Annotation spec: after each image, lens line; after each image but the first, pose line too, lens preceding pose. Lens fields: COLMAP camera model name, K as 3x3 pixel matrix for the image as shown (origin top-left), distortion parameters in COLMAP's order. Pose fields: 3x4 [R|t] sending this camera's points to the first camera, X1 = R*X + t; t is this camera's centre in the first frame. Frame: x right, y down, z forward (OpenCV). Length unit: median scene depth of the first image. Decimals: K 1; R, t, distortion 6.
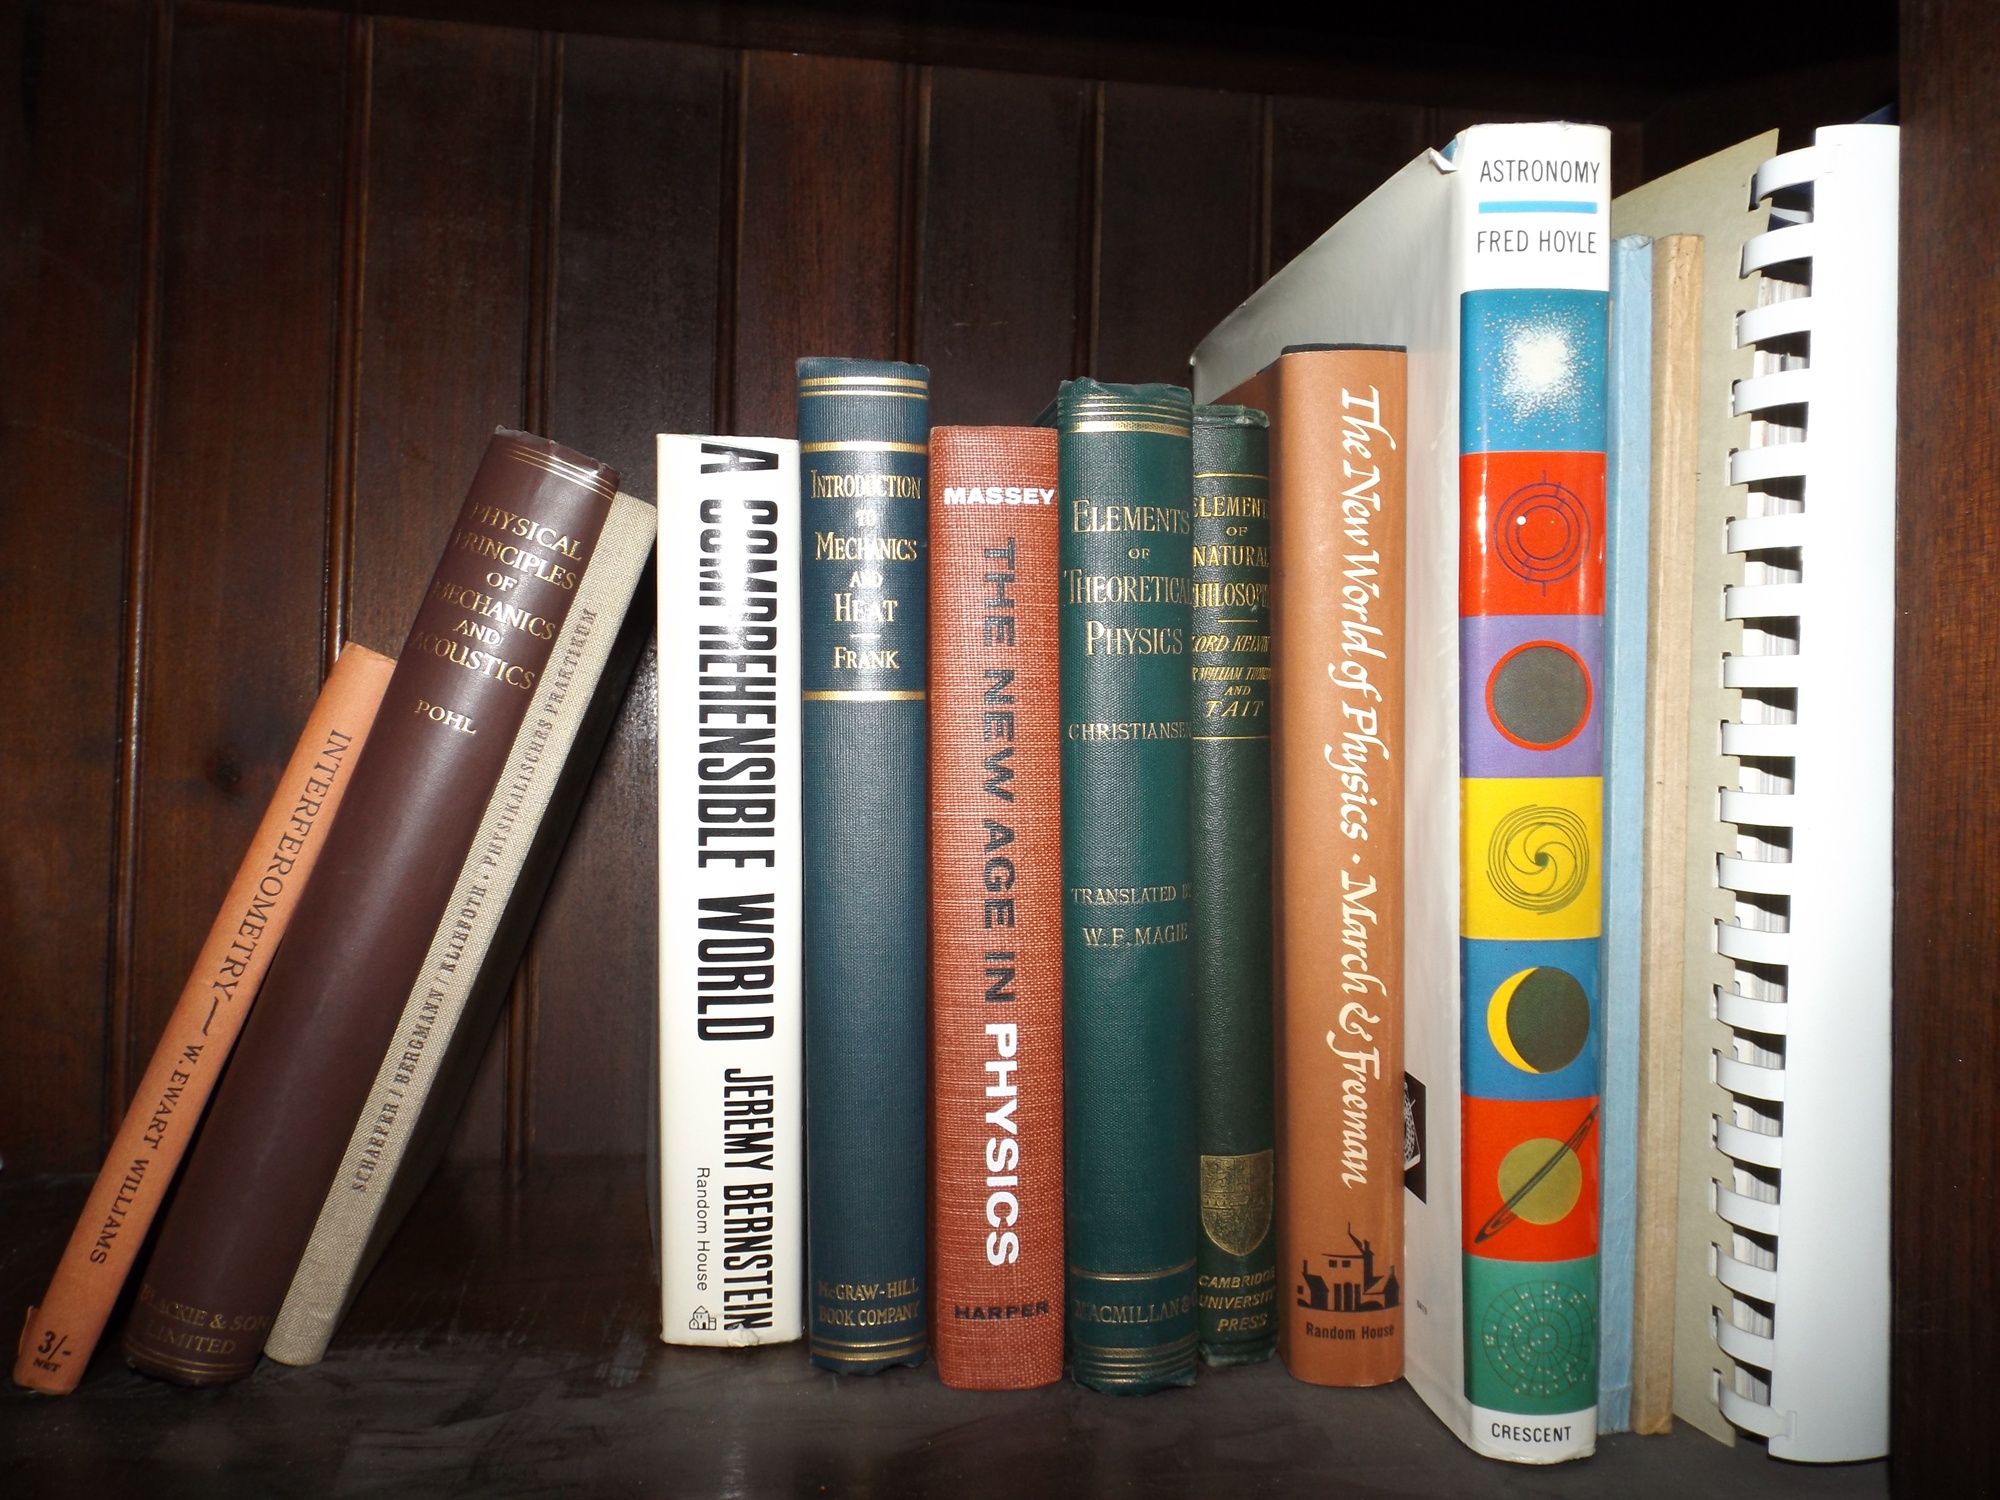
lens RADIAL K [[1406.3, 0, 1001.6], [0, 1406.3, 745.8], [0, 0, 1]] dist [0.008362, -0.016413]
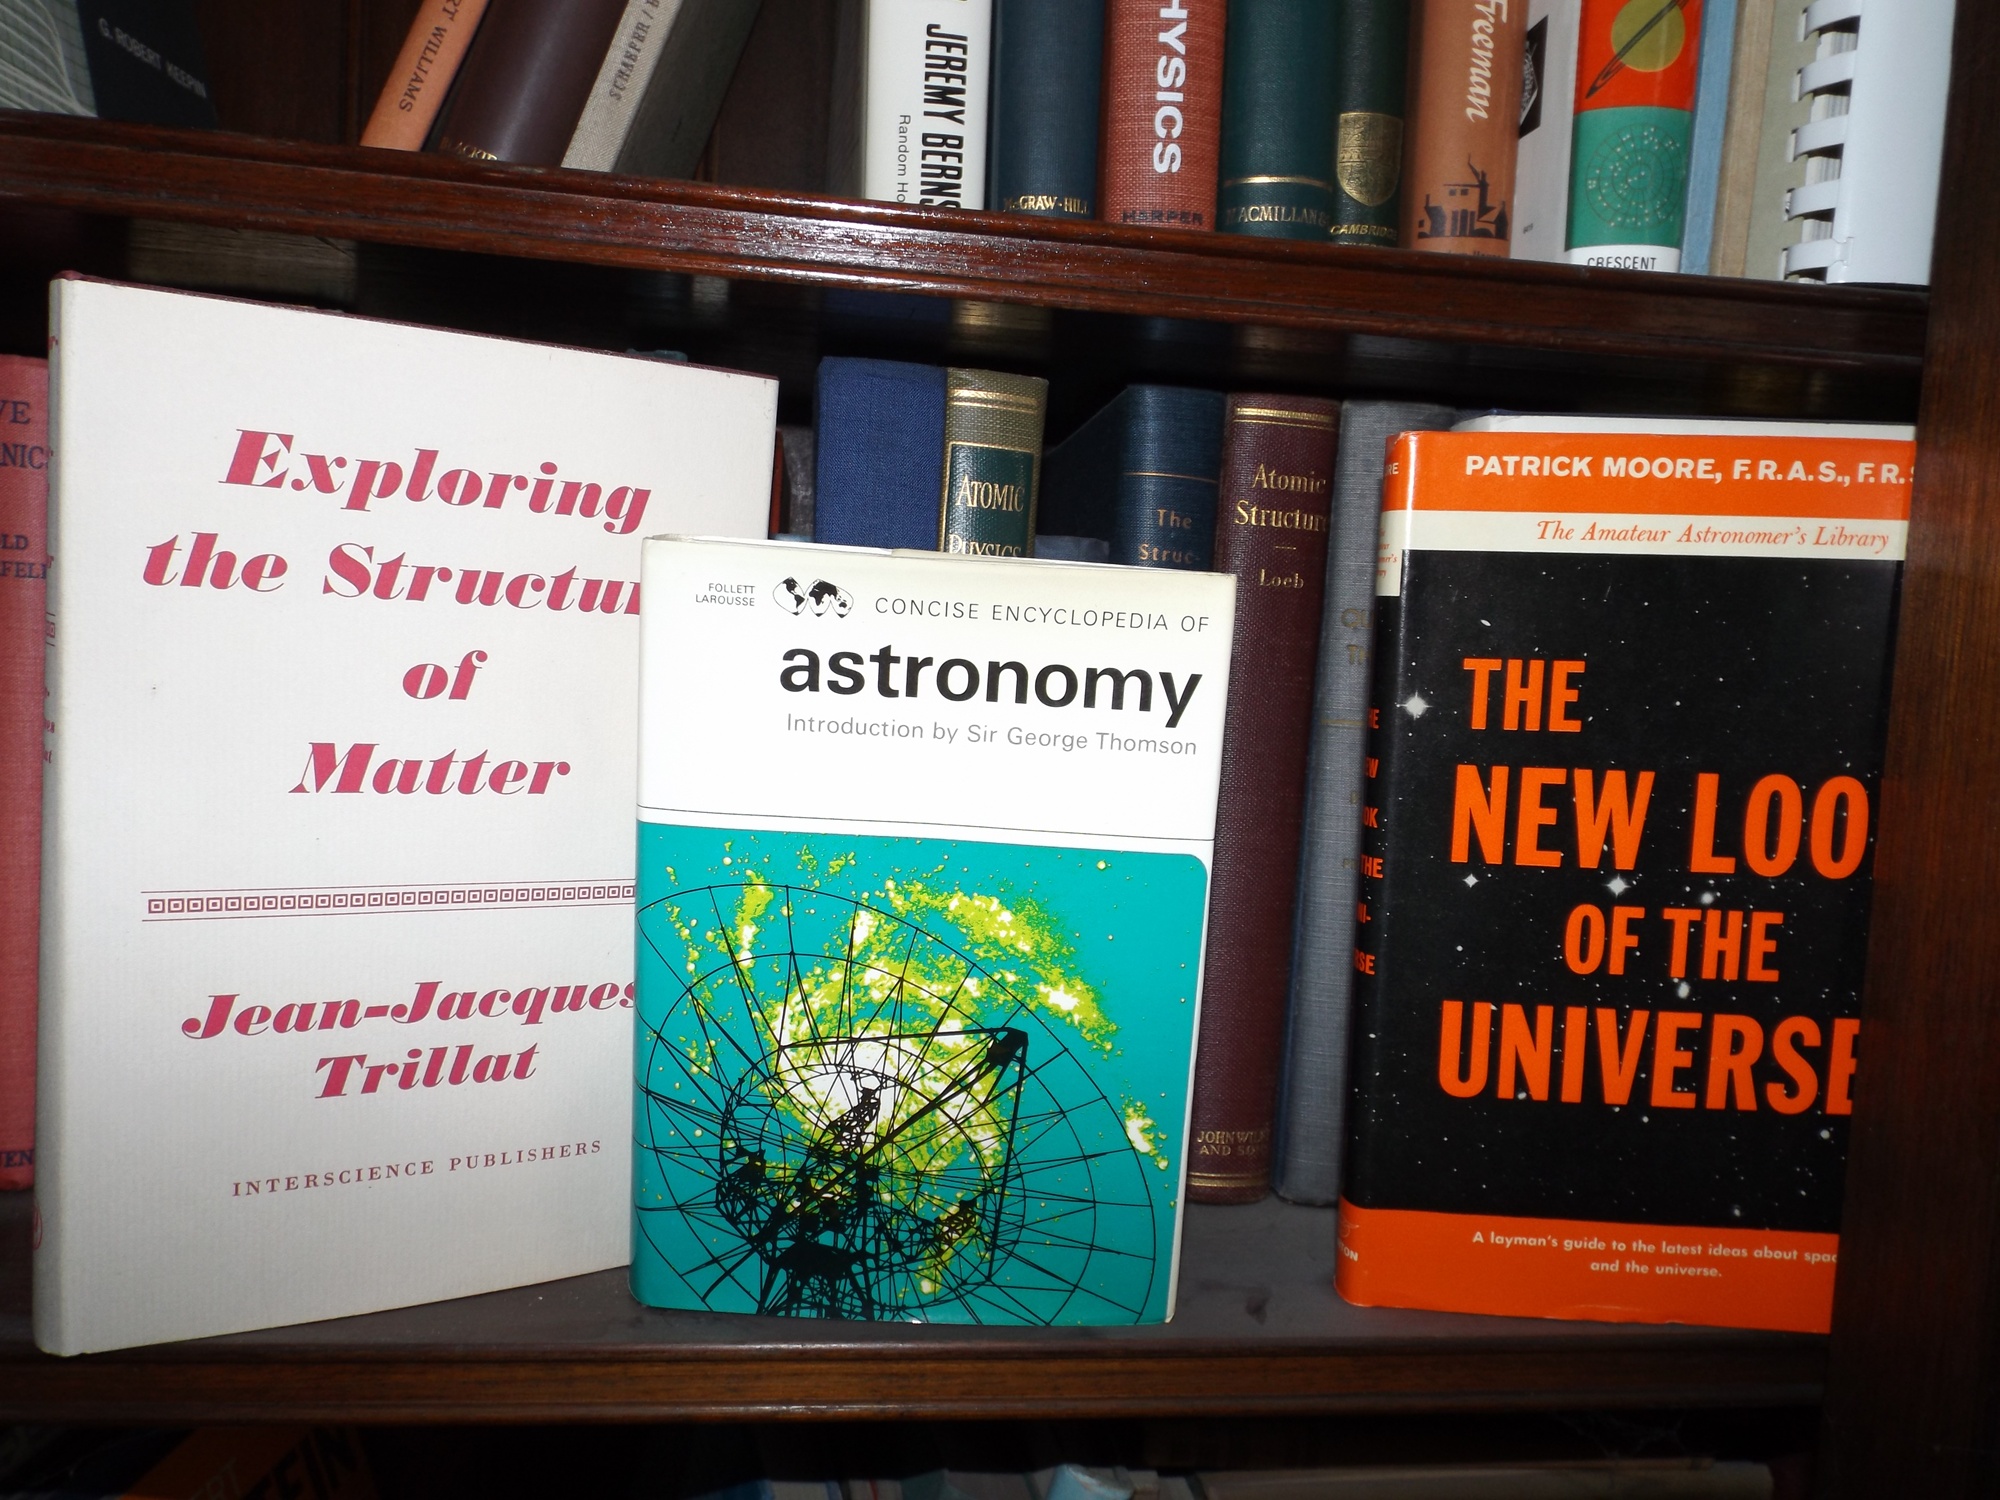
lens RADIAL K [[1406.3, 0, 1000.9], [0, 1406.3, 753.5], [0, 0, 1]] dist [0.008362, -0.016413]
pose [[0.998589, 0.043522, -0.030427, -0.078346], [-0.040118, 0.993693, 0.104711, 0.720204], [0.034793, -0.103342, 0.994037, -0.204148]]
